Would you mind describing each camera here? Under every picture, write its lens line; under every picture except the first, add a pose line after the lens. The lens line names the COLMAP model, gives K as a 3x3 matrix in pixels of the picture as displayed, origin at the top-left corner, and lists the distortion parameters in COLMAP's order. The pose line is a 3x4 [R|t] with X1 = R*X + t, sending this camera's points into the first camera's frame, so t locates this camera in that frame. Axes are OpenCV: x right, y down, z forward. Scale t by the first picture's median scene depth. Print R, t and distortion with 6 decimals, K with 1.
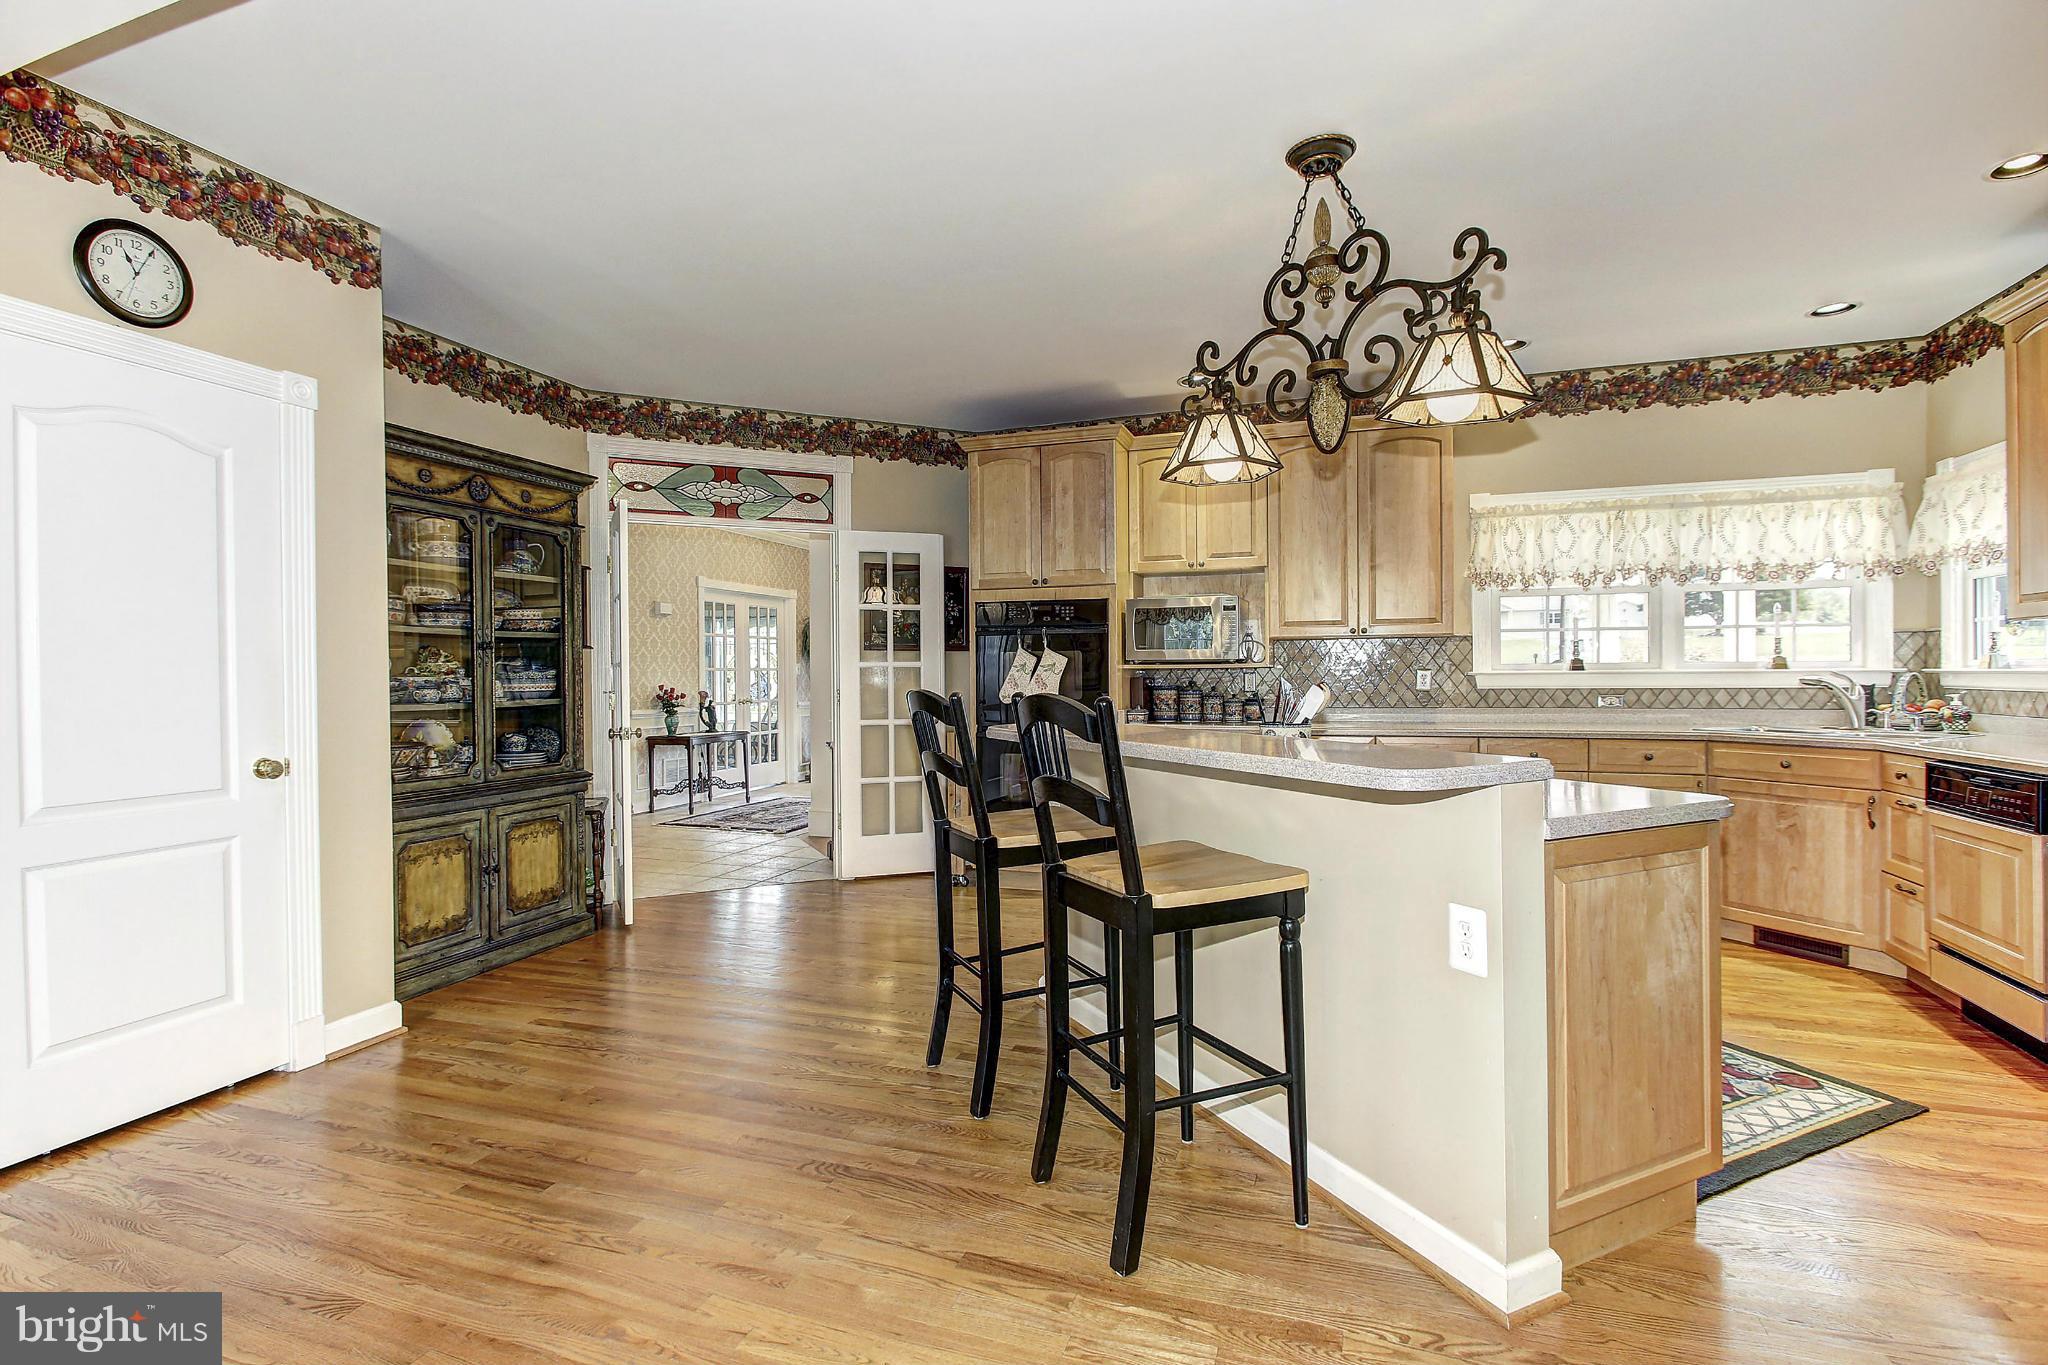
lens RADIAL K [[966.0, 0, 1021.2], [0, 966.0, 677.9], [0, 0, 1]] dist [0.015059, -0.000458]
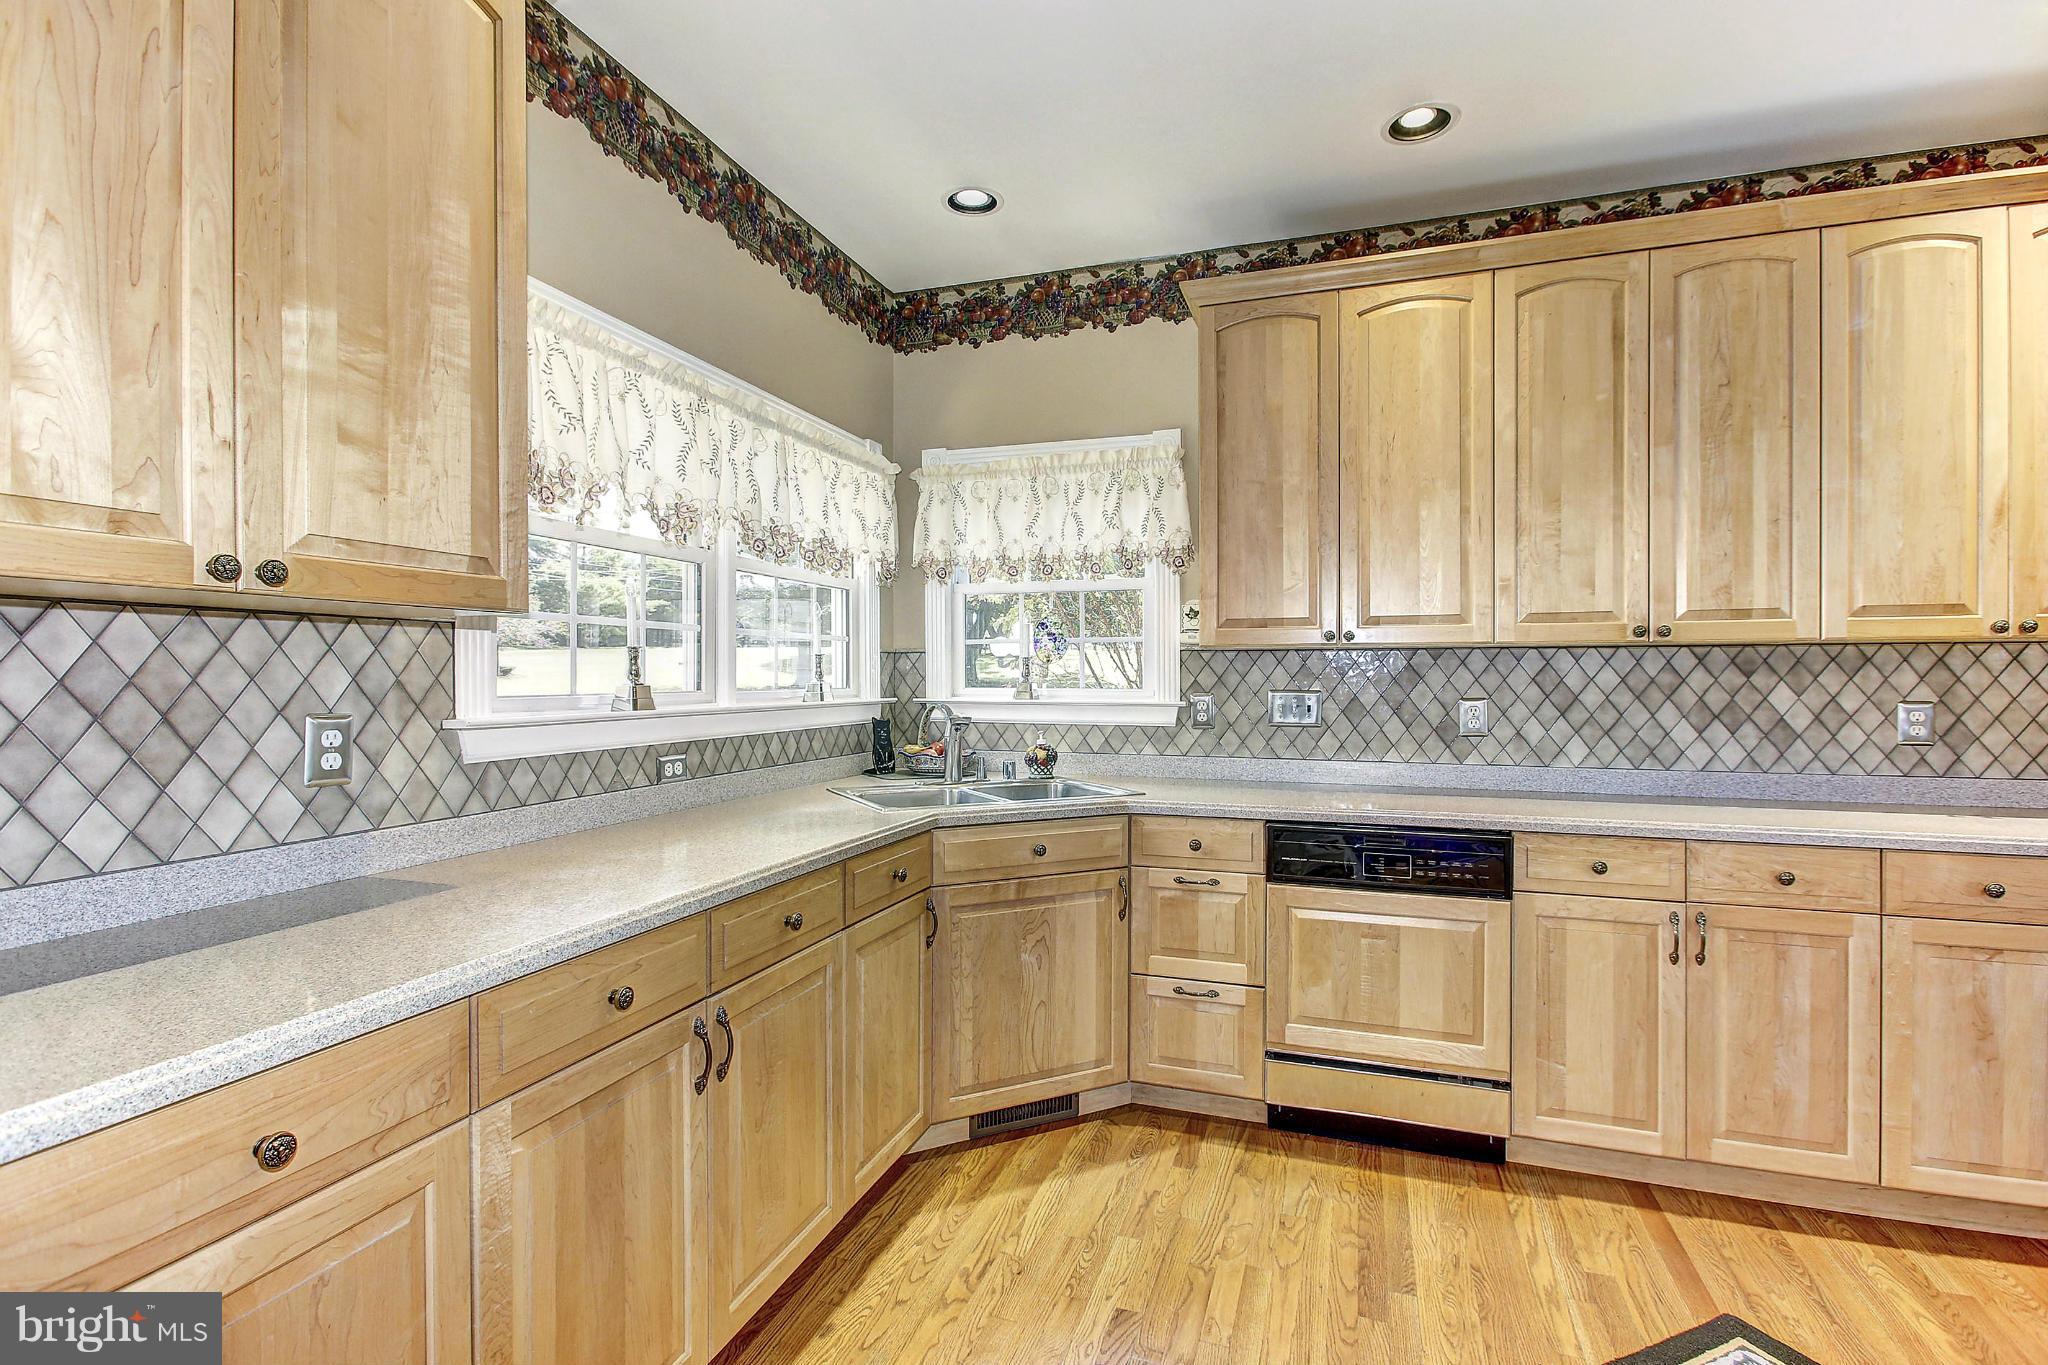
lens RADIAL K [[966.0, 0, 1026.0], [0, 966.0, 673.5], [0, 0, 1]] dist [0.015059, -0.000458]
pose [[-0.008618, 0.009704, 0.999916, 0.105204], [0.003881, 0.999946, -0.009671, -0.020560], [-0.999955, 0.003797, -0.008656, 0.850806]]
